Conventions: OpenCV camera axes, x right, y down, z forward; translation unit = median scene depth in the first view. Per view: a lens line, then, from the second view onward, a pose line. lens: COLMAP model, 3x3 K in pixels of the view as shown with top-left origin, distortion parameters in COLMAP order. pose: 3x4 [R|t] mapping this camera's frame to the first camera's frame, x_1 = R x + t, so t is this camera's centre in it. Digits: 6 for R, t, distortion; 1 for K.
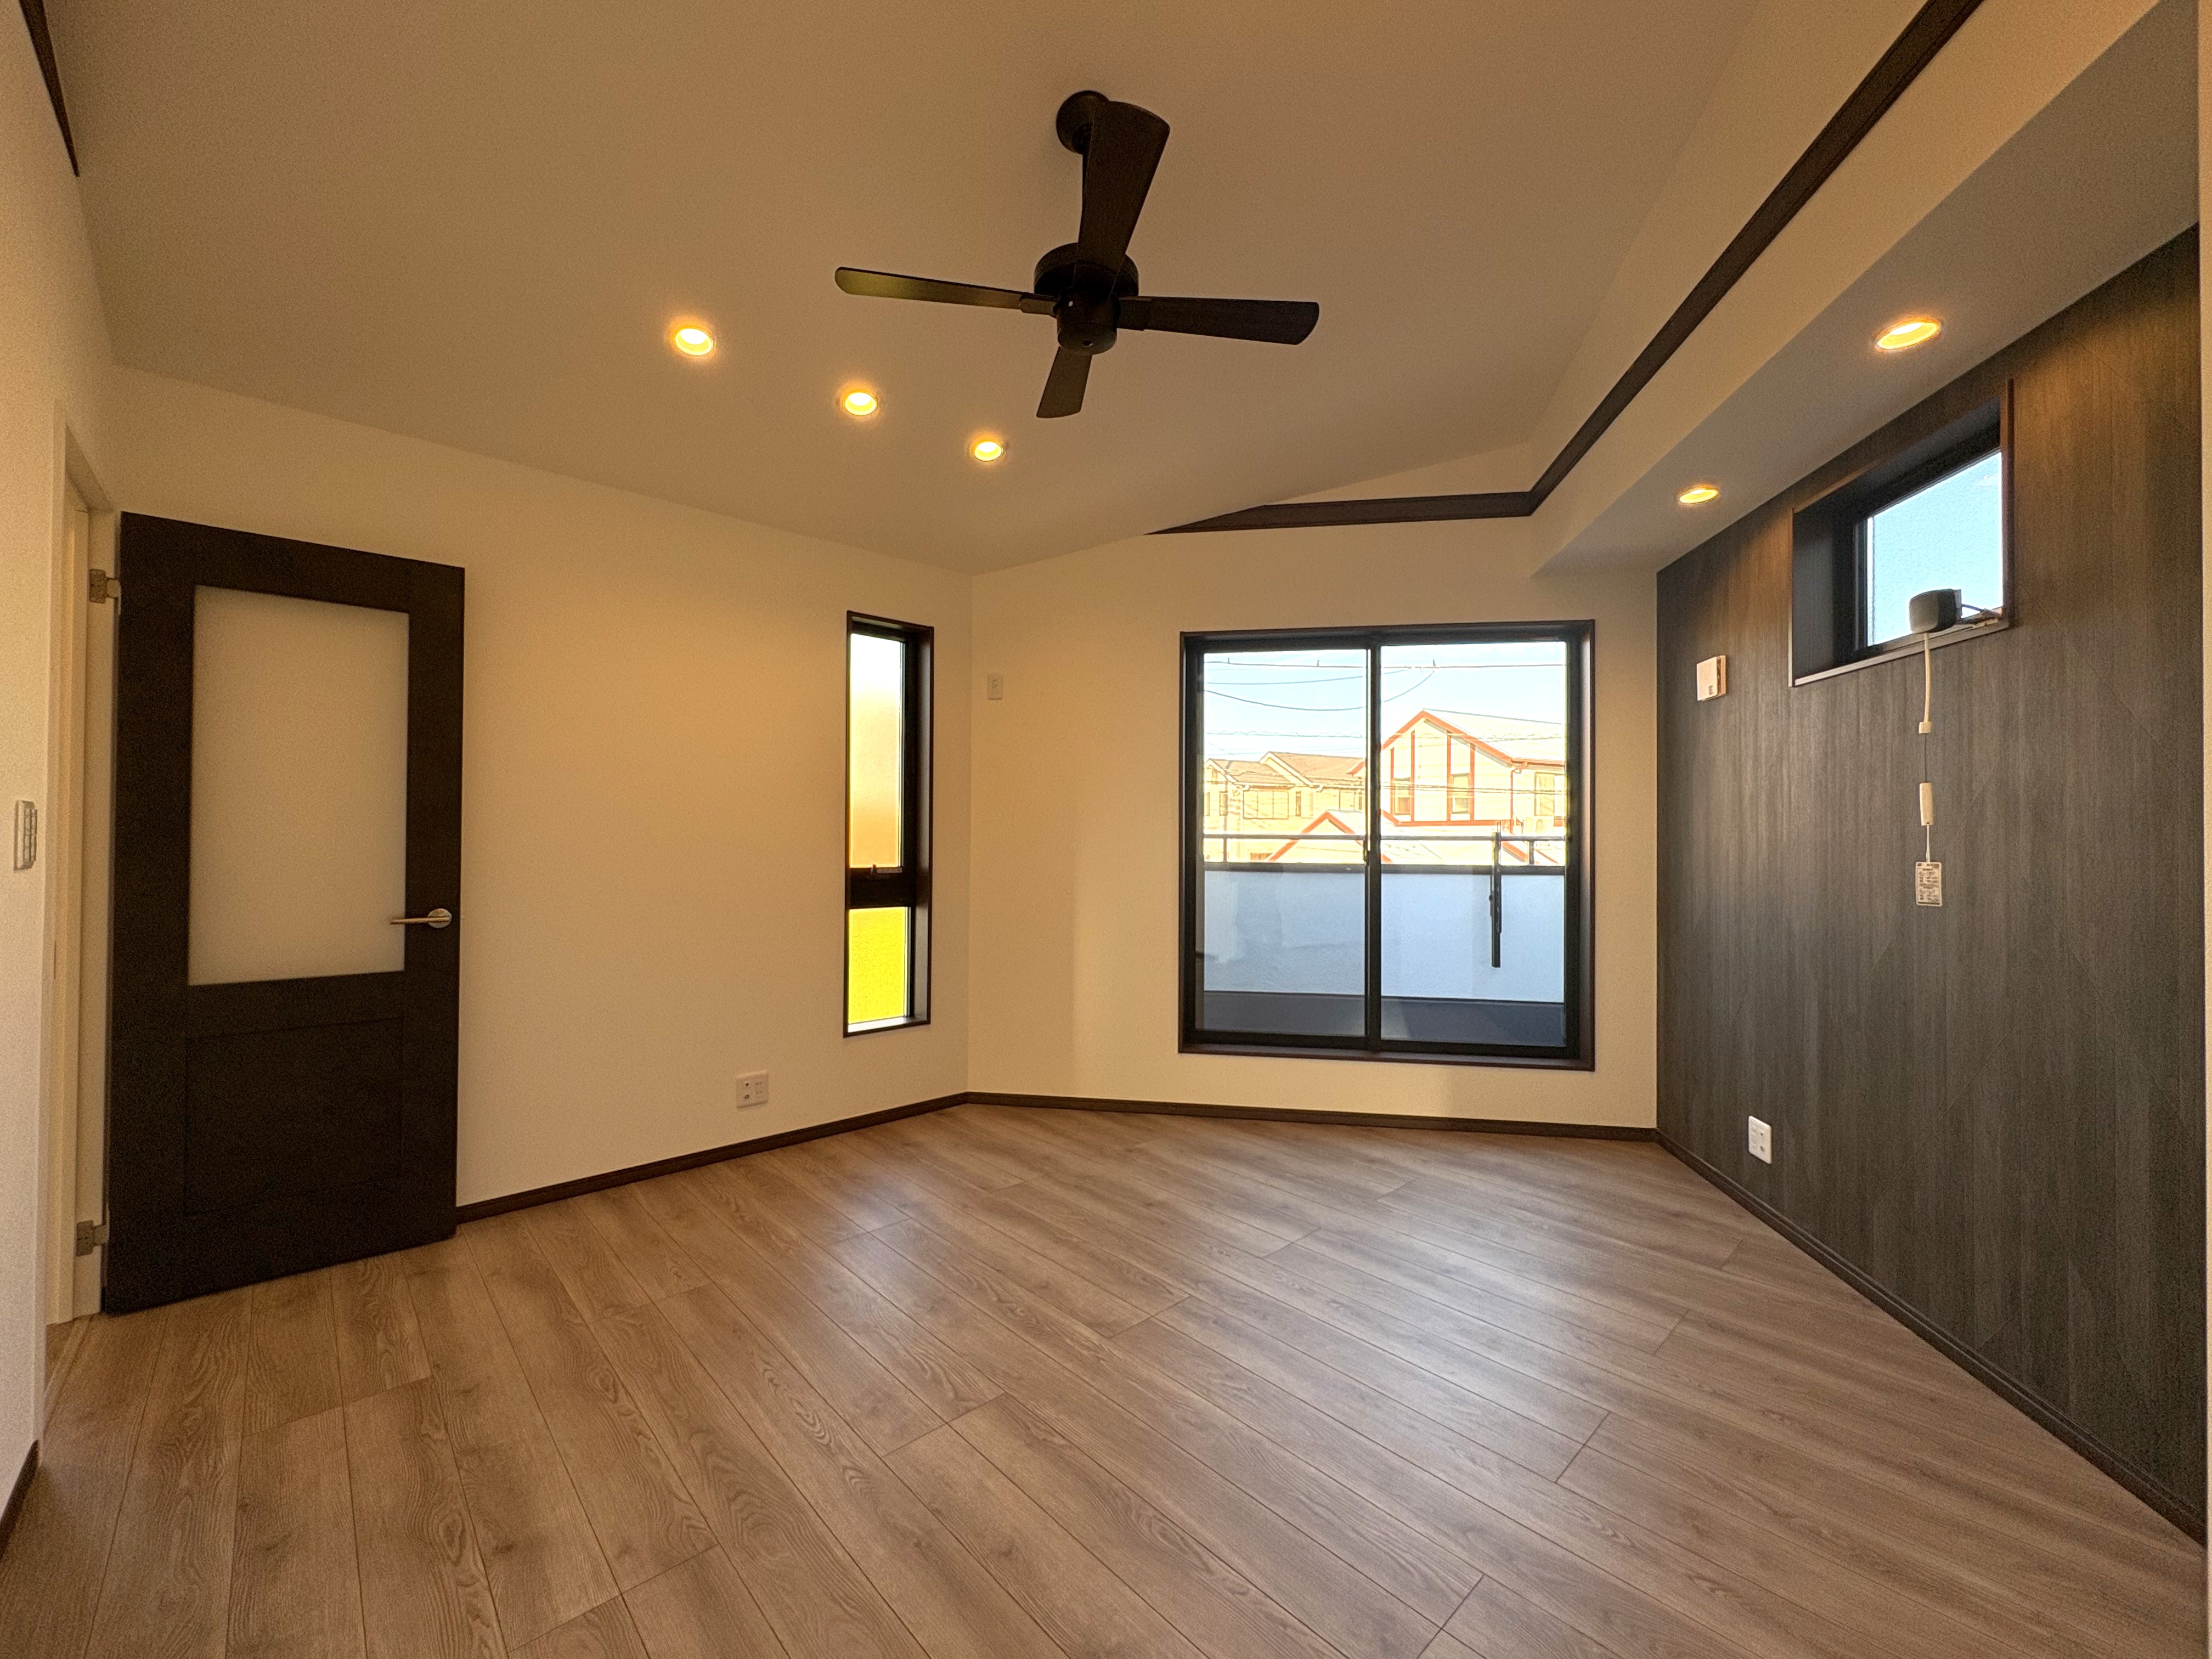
lens RADIAL K [[881.8, 0, 1104.9], [0, 881.8, 822.7], [0, 0, 1]] dist [0.000486, -0.000237]
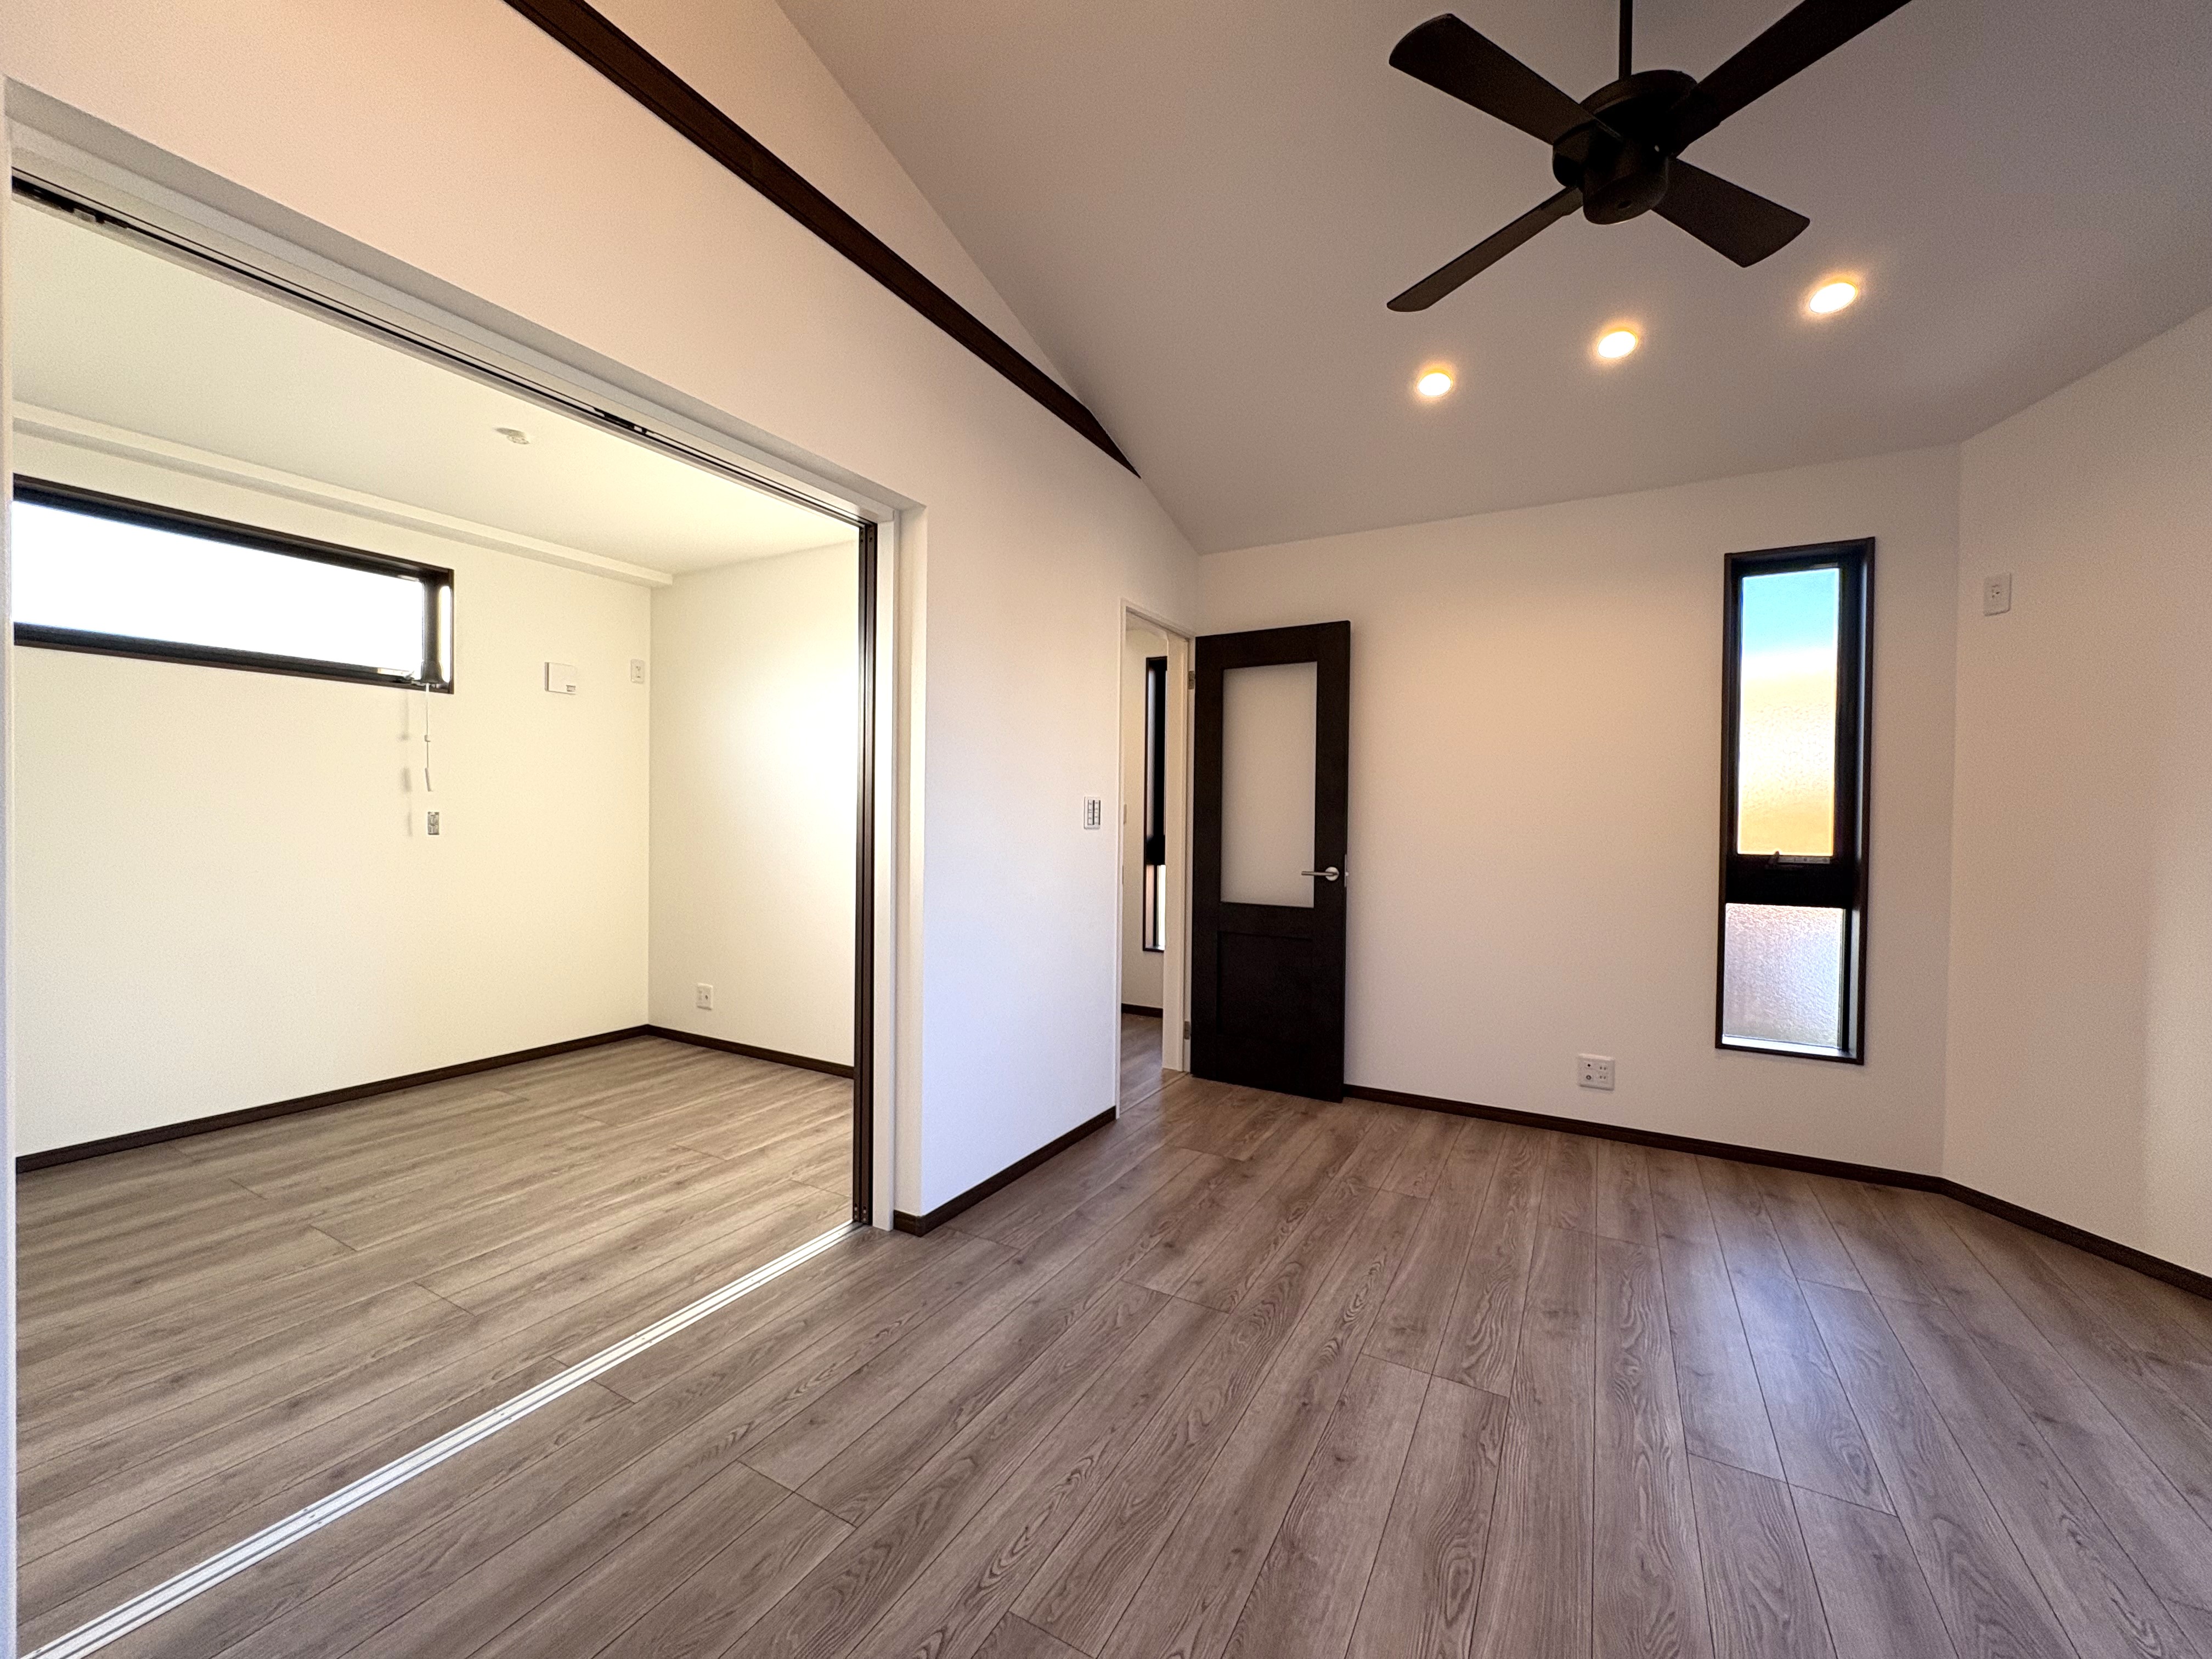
lens RADIAL K [[881.8, 0, 1106.8], [0, 881.8, 822.8], [0, 0, 1]] dist [0.000486, -0.000237]
pose [[0.306825, 0.003327, -0.951760, 0.506915], [0.006127, 0.999966, 0.005471, 0.018259], [0.951746, -0.007510, 0.306794, 0.237992]]
